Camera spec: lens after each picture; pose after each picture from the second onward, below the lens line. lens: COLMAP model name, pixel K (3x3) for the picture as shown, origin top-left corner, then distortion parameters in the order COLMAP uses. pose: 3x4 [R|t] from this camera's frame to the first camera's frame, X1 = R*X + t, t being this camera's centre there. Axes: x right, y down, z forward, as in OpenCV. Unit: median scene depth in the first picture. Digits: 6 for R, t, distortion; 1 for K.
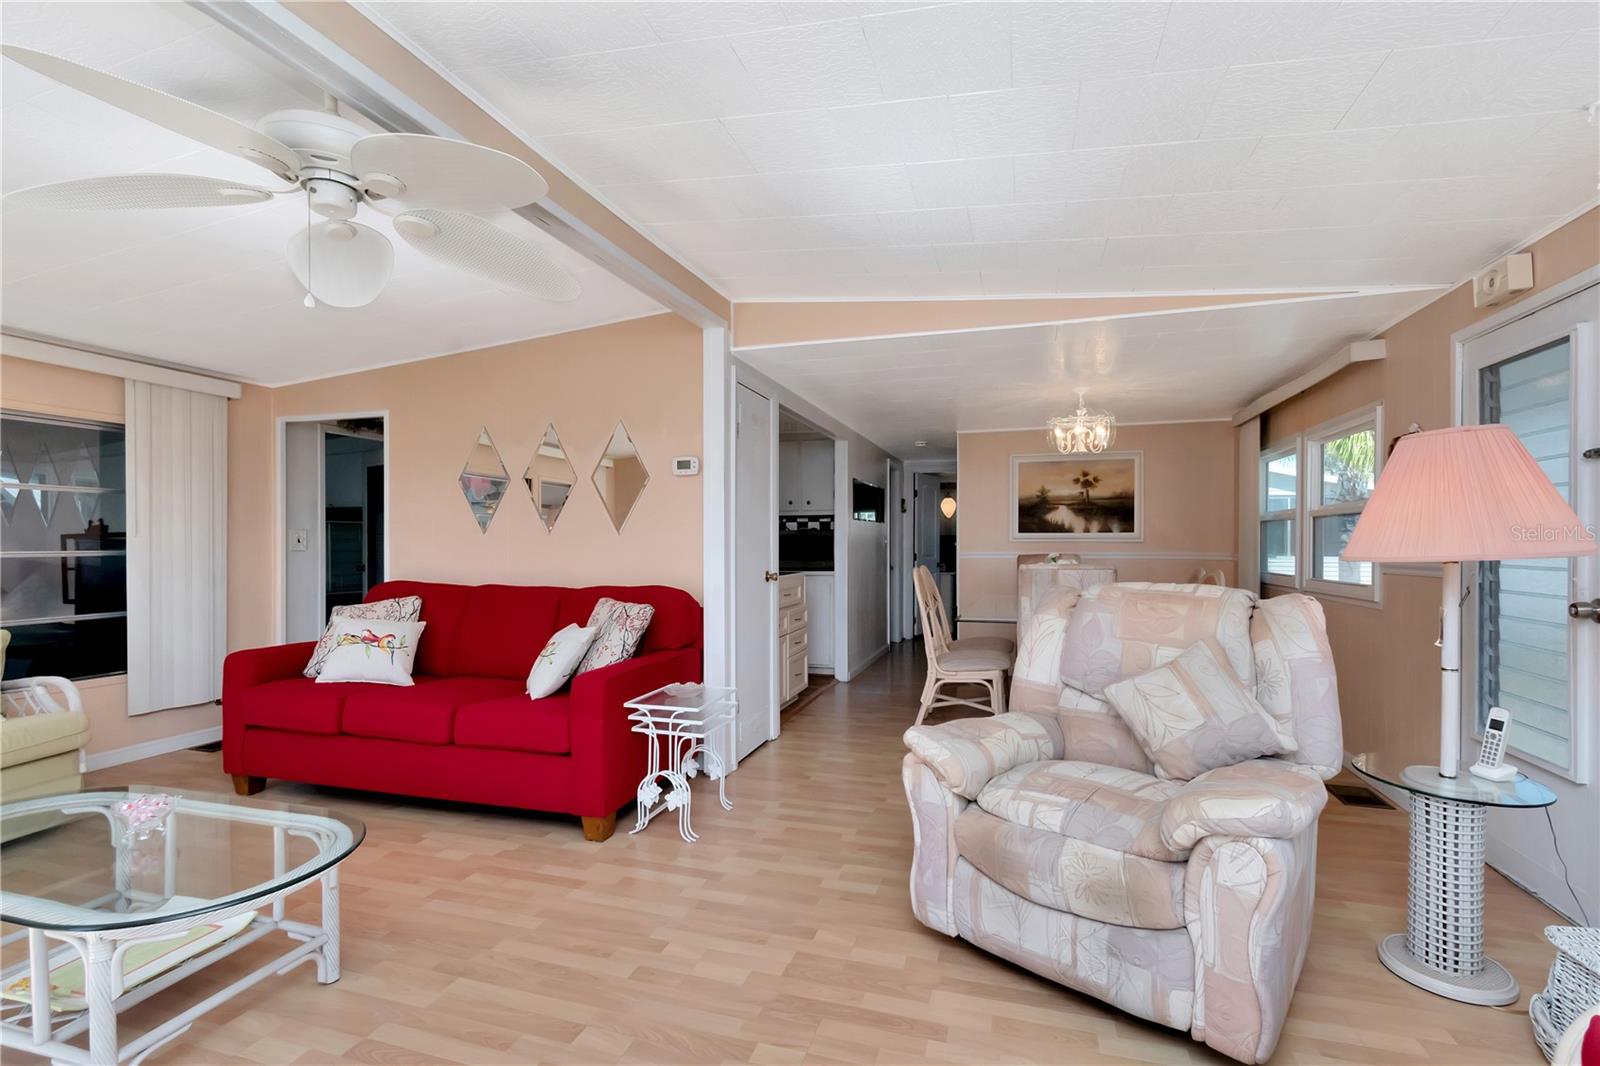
lens RADIAL K [[708.9, 0, 800.4], [0, 708.9, 538.1], [0, 0, 1]] dist [0.003404, -0.000107]
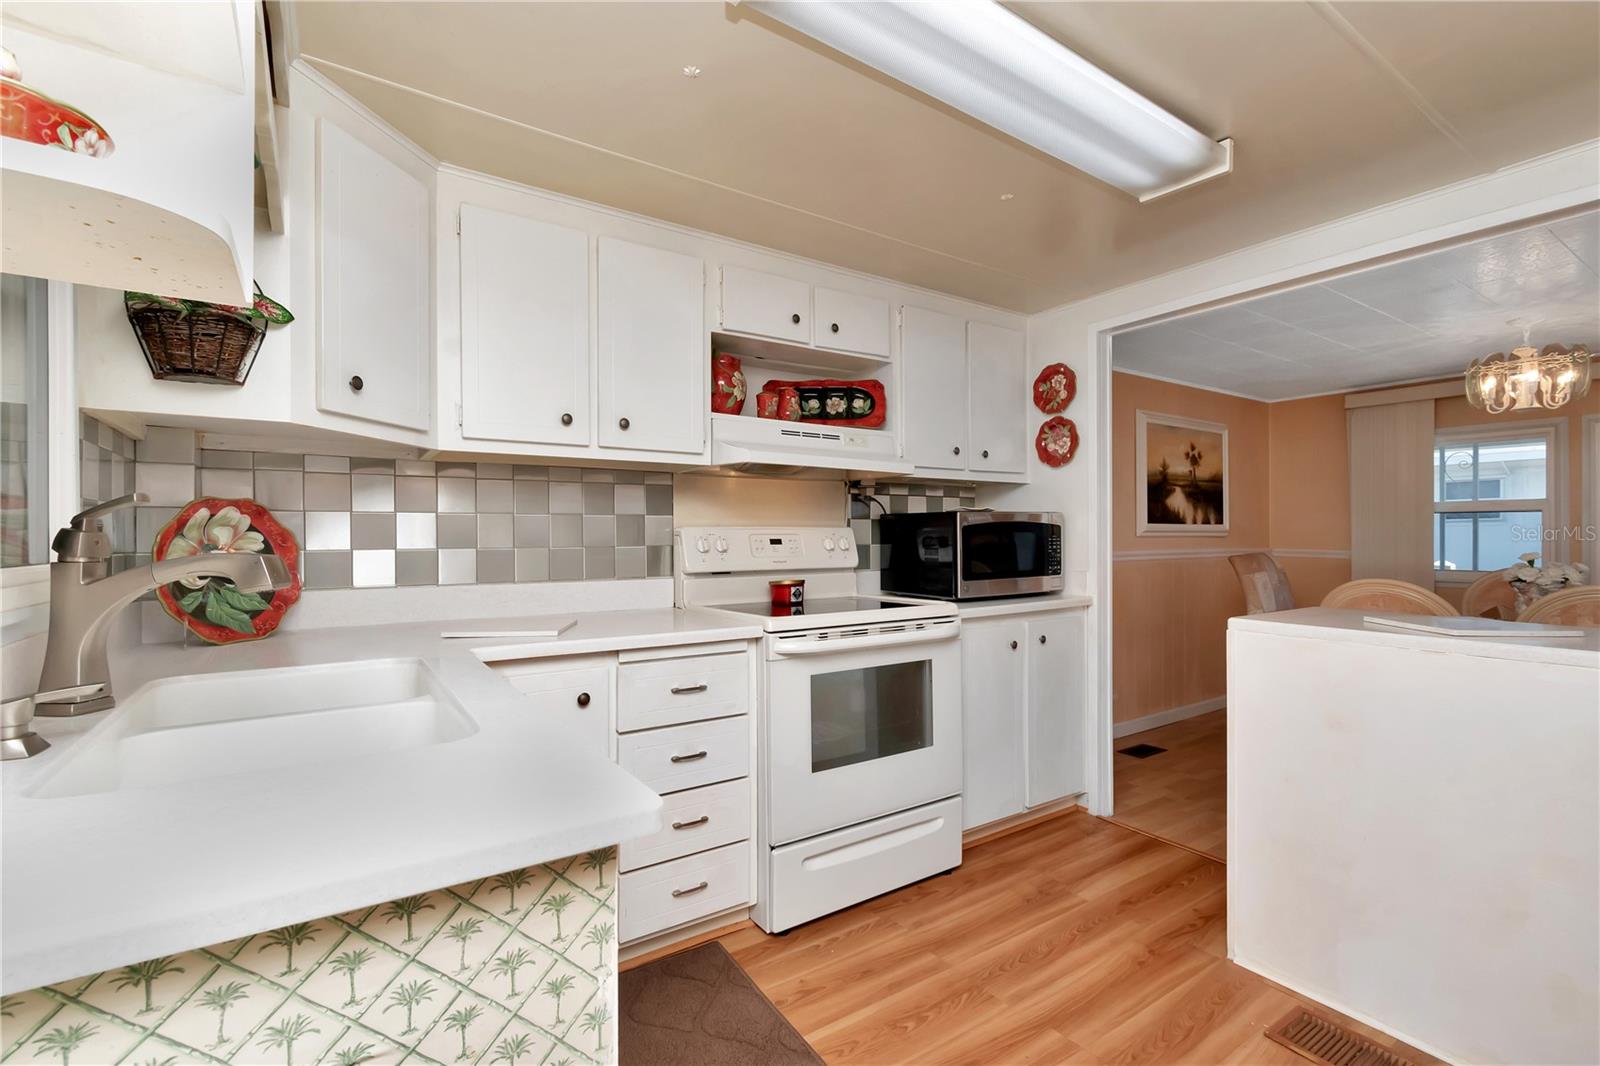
lens RADIAL K [[708.9, 0, 800.4], [0, 708.9, 538.1], [0, 0, 1]] dist [0.003404, -0.000107]
pose [[0.620689, -0.005996, 0.784034, -0.462289], [-0.004545, 0.999926, 0.011245, 0.000777], [-0.784044, -0.010543, 0.620616, 0.858003]]
